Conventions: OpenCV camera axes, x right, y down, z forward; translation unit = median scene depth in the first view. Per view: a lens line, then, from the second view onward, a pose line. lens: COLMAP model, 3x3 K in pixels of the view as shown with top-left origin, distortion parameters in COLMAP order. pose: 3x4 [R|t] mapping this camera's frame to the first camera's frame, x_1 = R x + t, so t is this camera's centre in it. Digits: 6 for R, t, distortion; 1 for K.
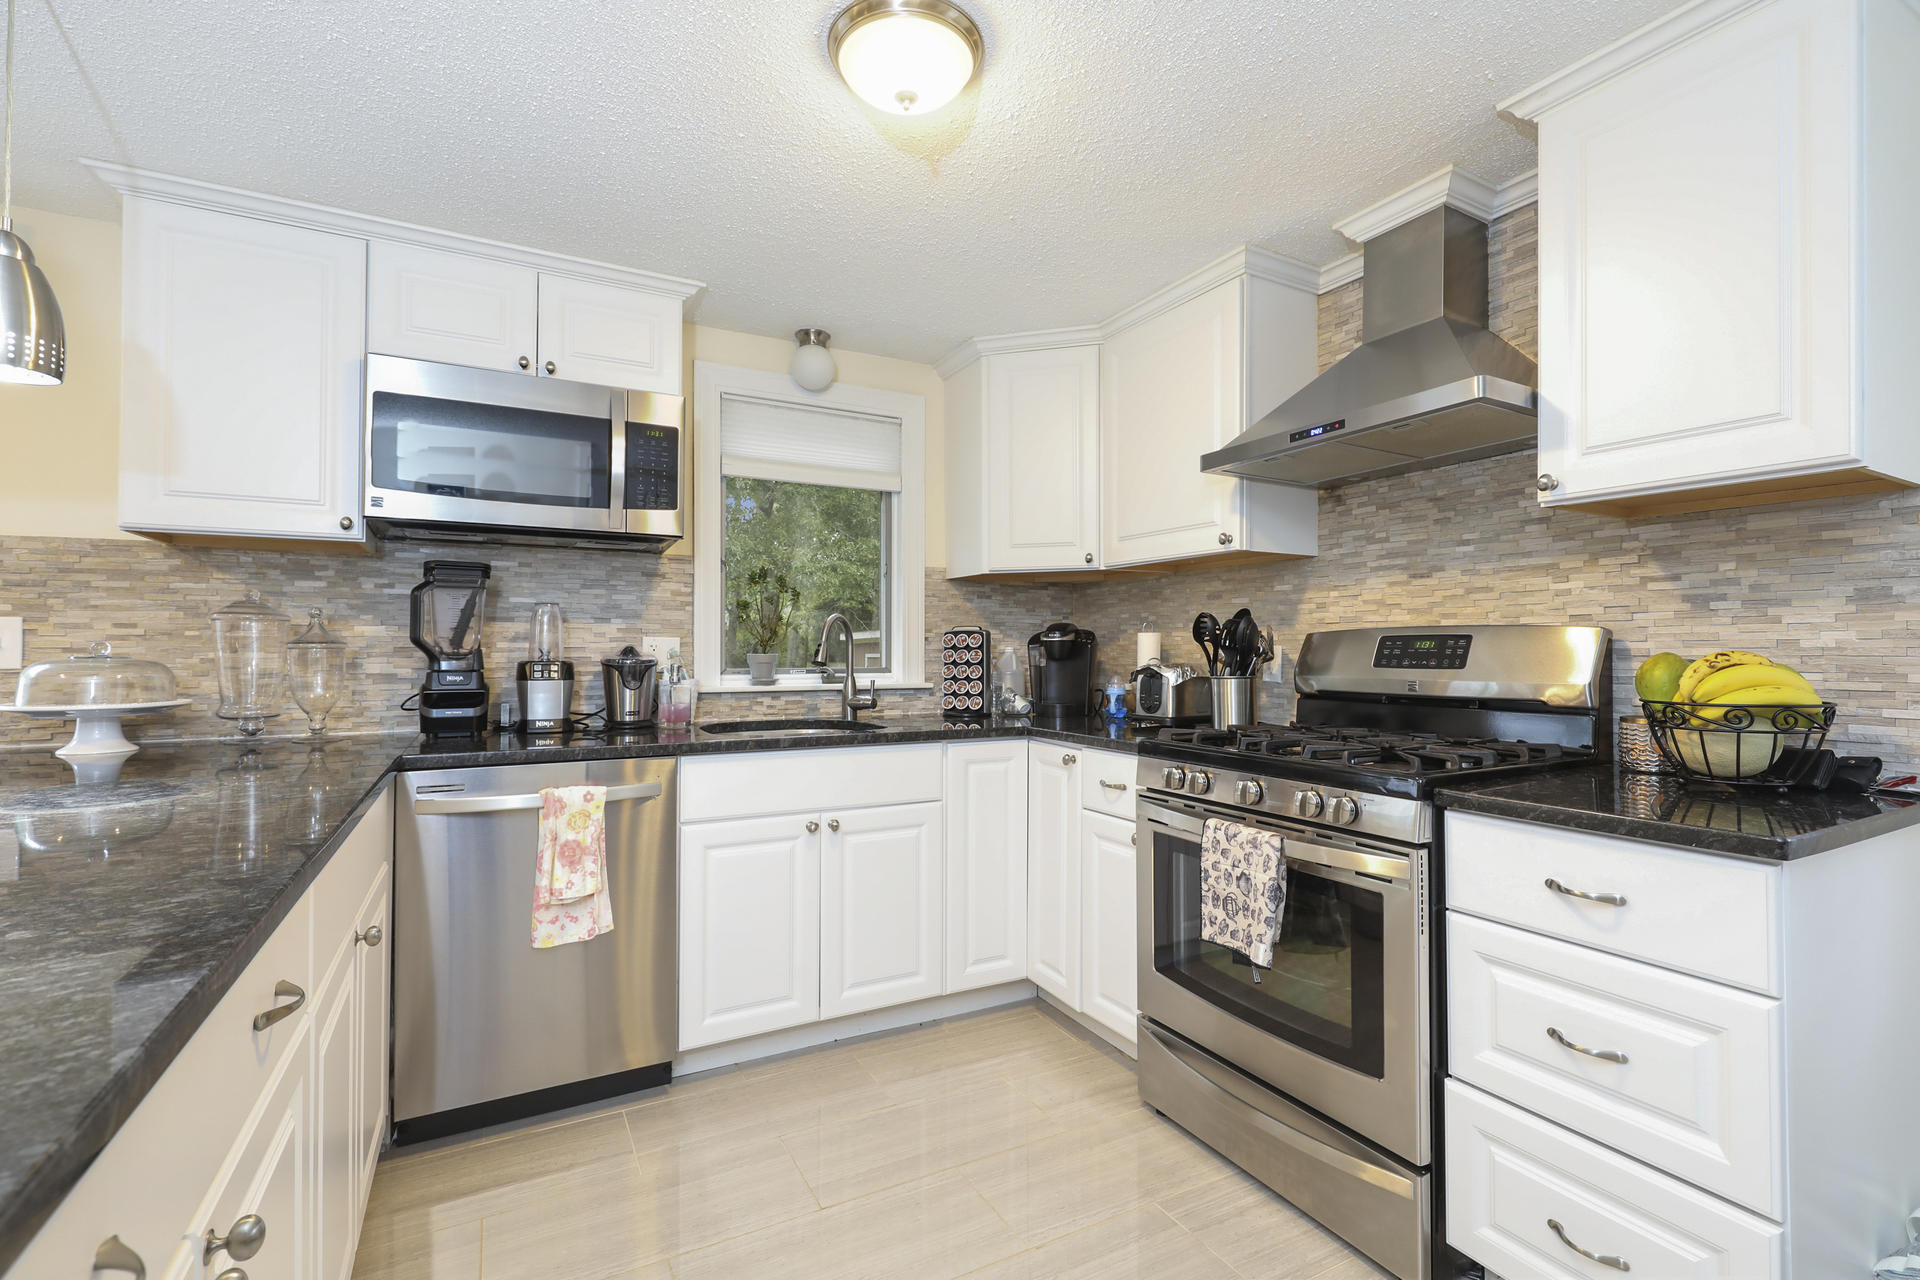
lens RADIAL K [[871.7, 0, 960.0], [0, 871.7, 640.0], [0, 0, 1]] dist [-0.004352, -0.000637]
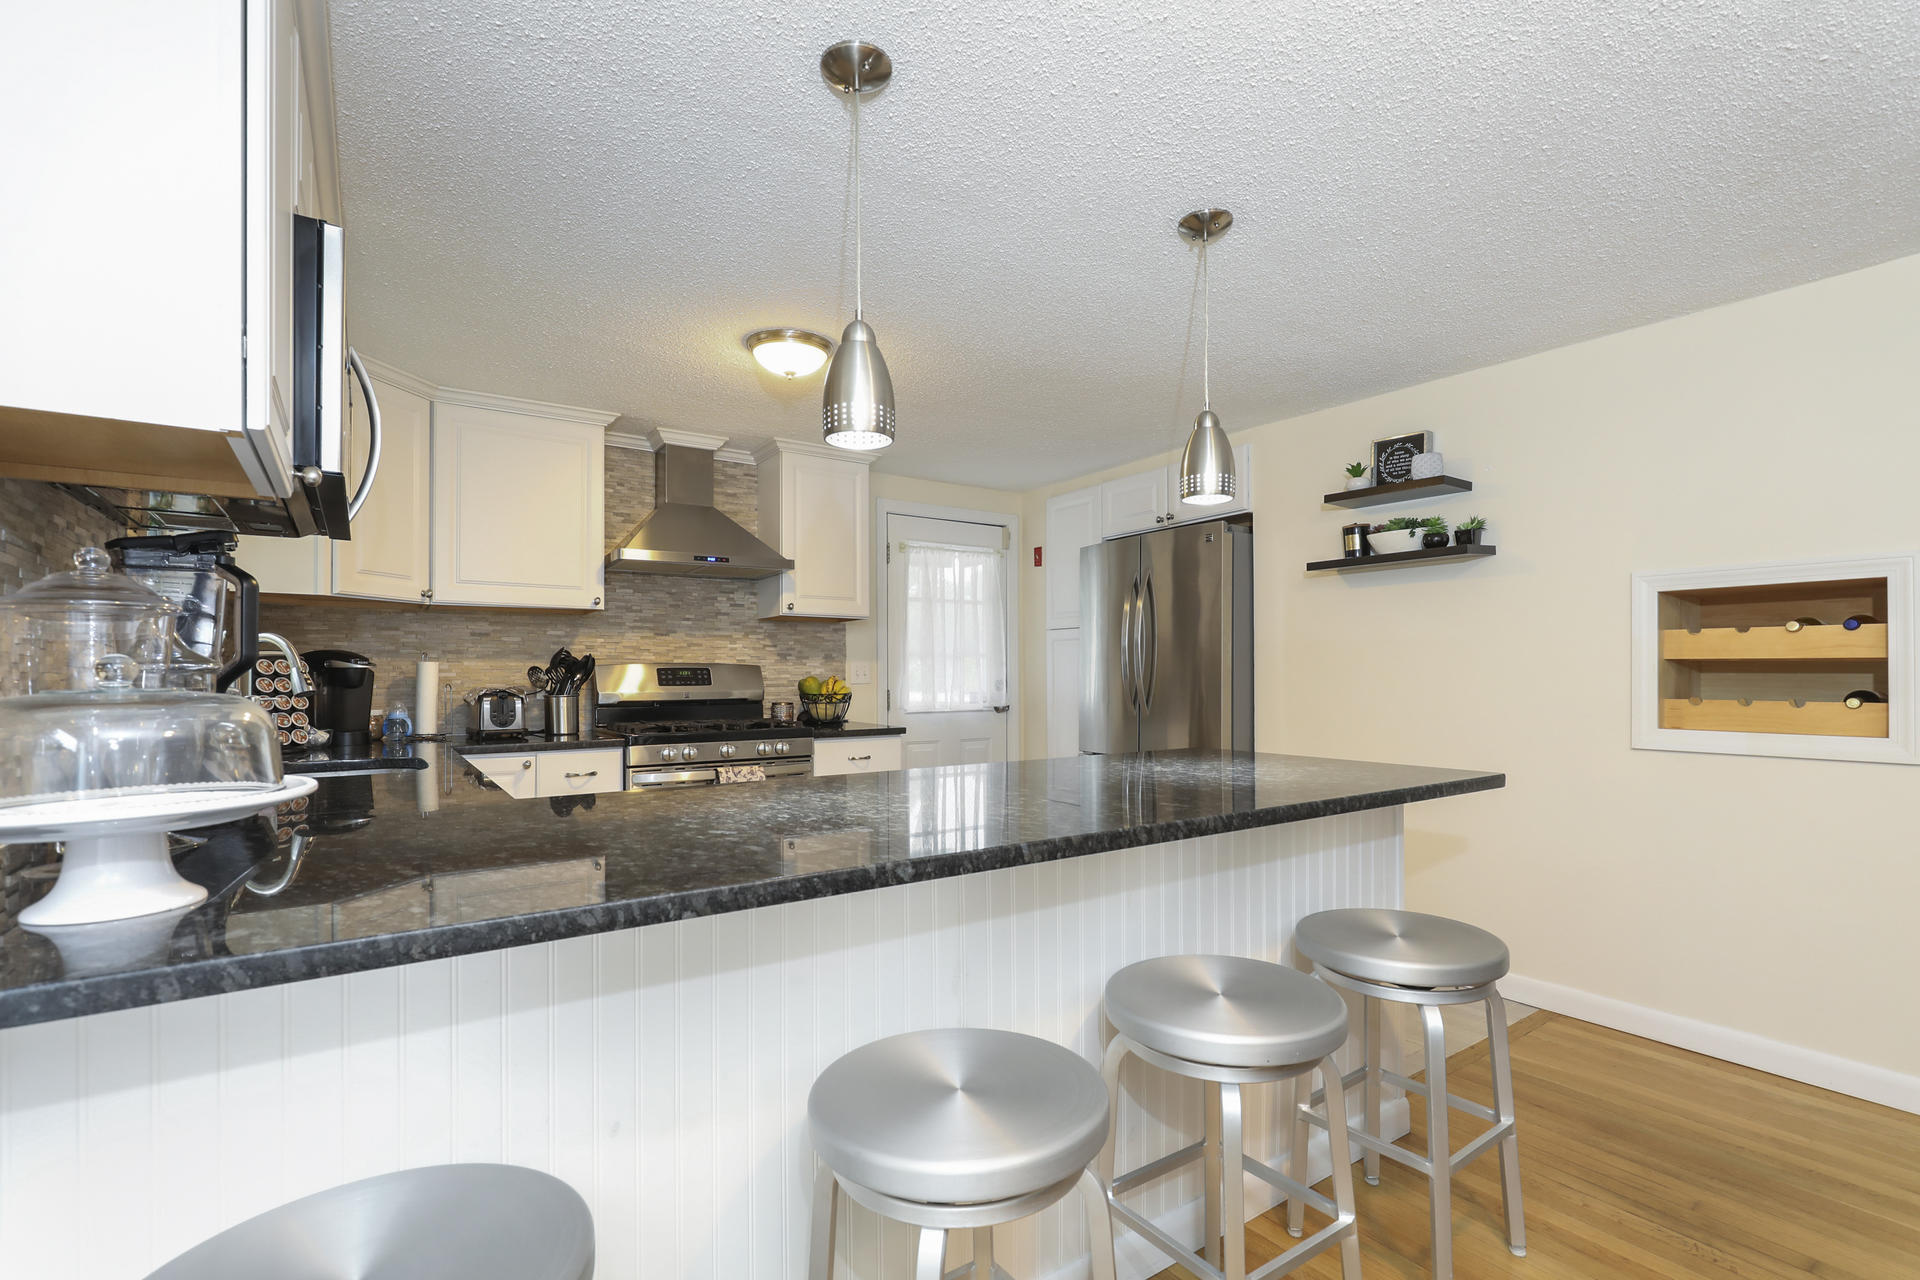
lens RADIAL K [[862.5, 0, 930.4], [0, 862.5, 673.4], [0, 0, 1]] dist [0.000375, -0.000015]
pose [[-0.077010, 0.001868, 0.997029, -1.307342], [-0.006643, 0.999975, -0.002387, 0.006984], [-0.997008, -0.006807, -0.076996, 0.595222]]
